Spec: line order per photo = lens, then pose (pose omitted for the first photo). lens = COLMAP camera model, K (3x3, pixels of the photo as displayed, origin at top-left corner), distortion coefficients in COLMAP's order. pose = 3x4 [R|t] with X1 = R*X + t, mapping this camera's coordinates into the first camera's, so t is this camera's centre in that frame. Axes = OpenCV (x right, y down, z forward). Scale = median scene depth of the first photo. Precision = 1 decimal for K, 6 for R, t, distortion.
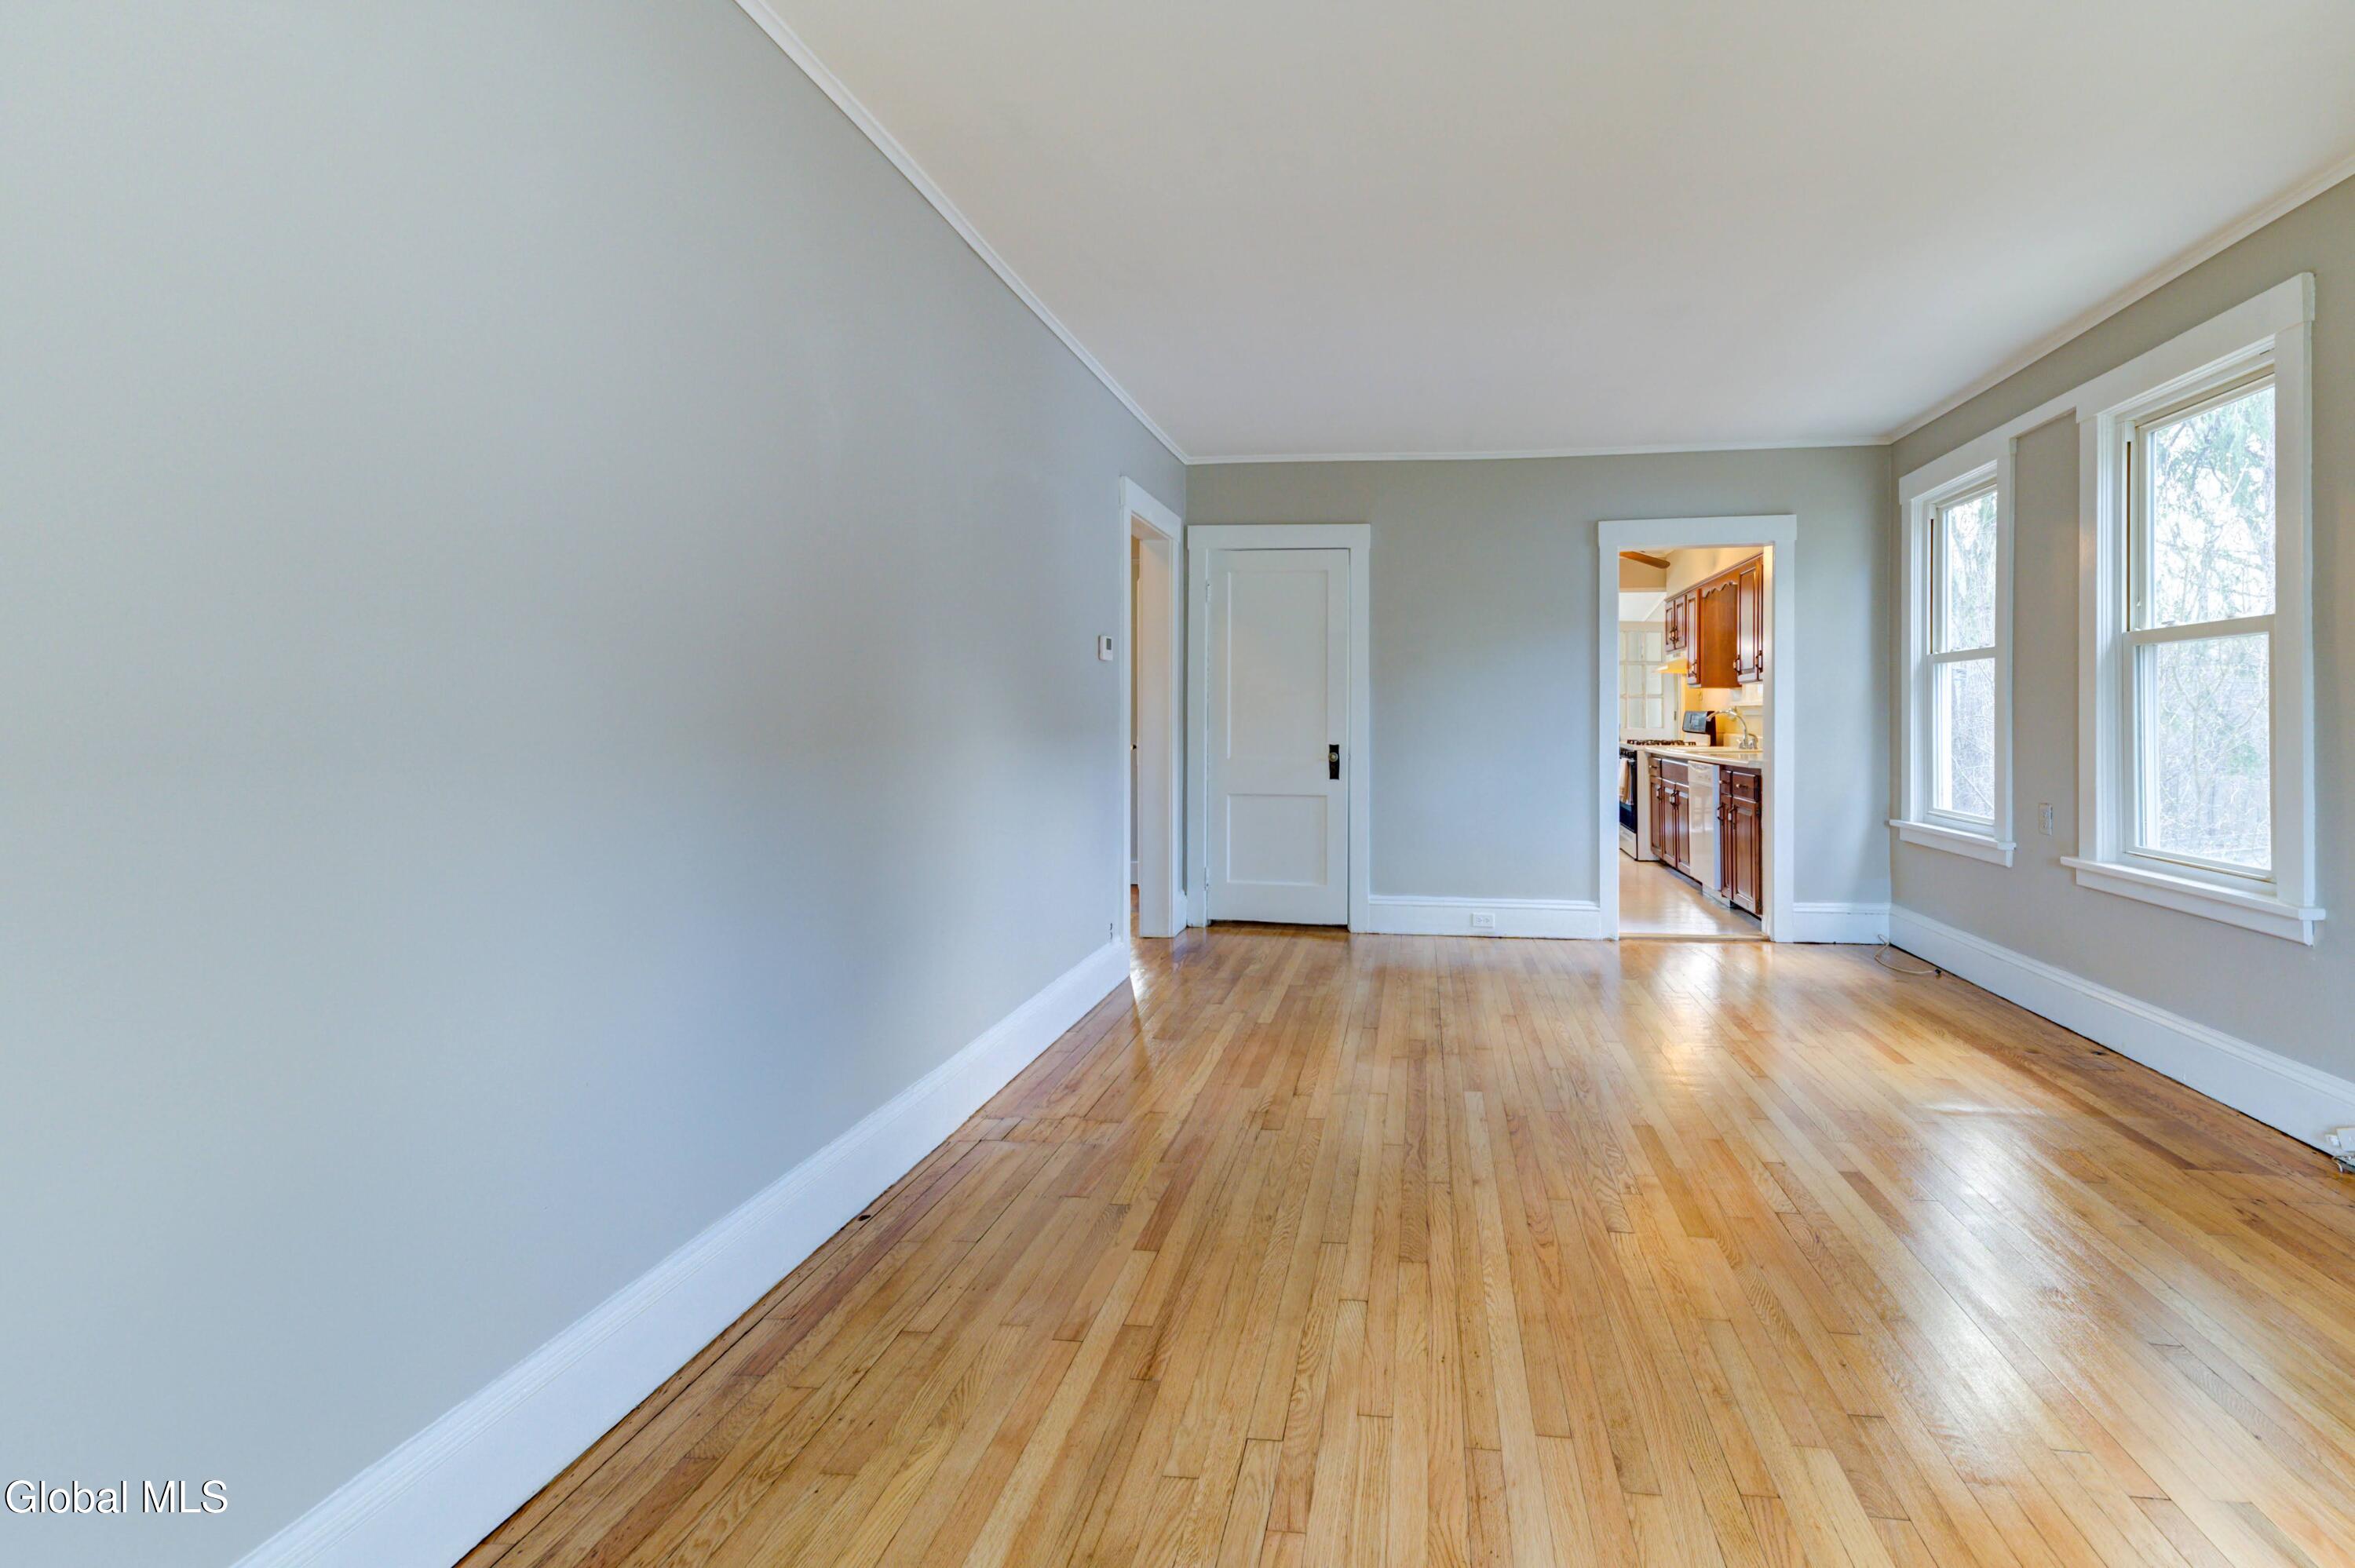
lens RADIAL K [[1081.2, 0, 1249.8], [0, 1081.2, 709.4], [0, 0, 1]] dist [0.002540, -0.000644]
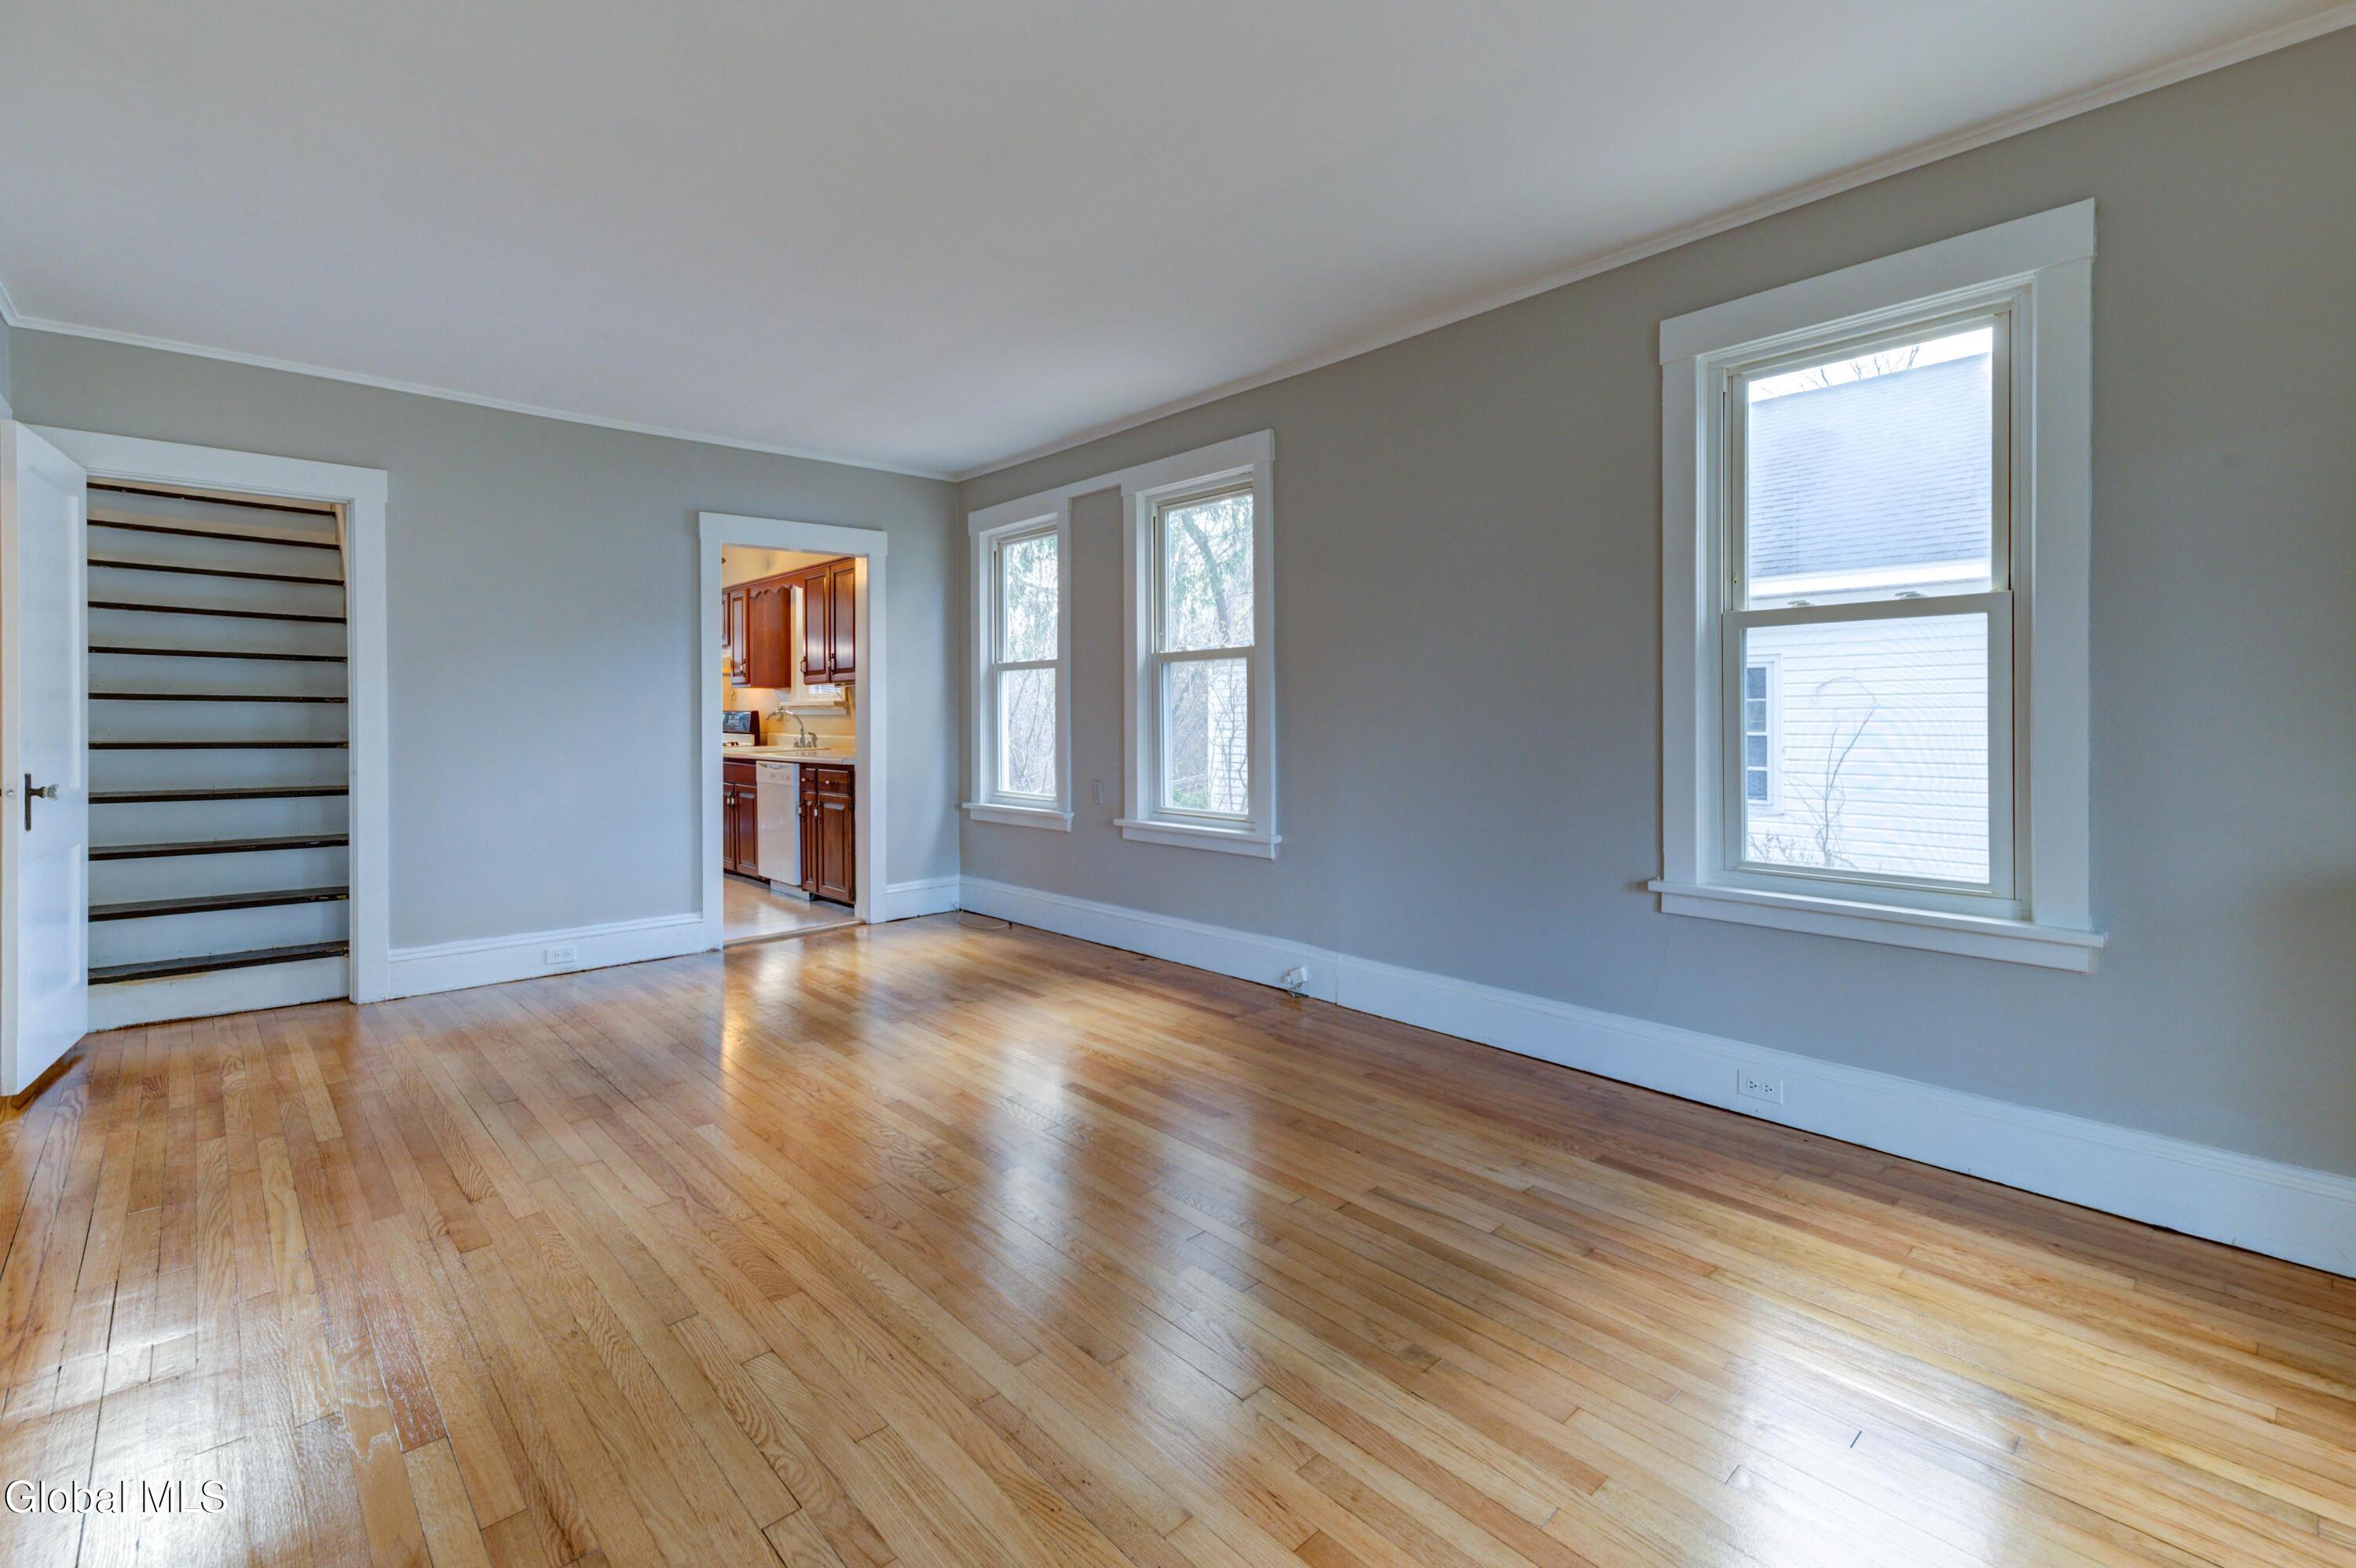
lens RADIAL K [[1081.7, 0, 1250.3], [0, 1081.7, 709.4], [0, 0, 1]] dist [0.002540, -0.000644]
pose [[0.599894, -0.002679, 0.800075, -0.199363], [0.002041, 0.999996, 0.001818, -0.001462], [-0.800077, 0.000542, 0.599897, 0.059590]]
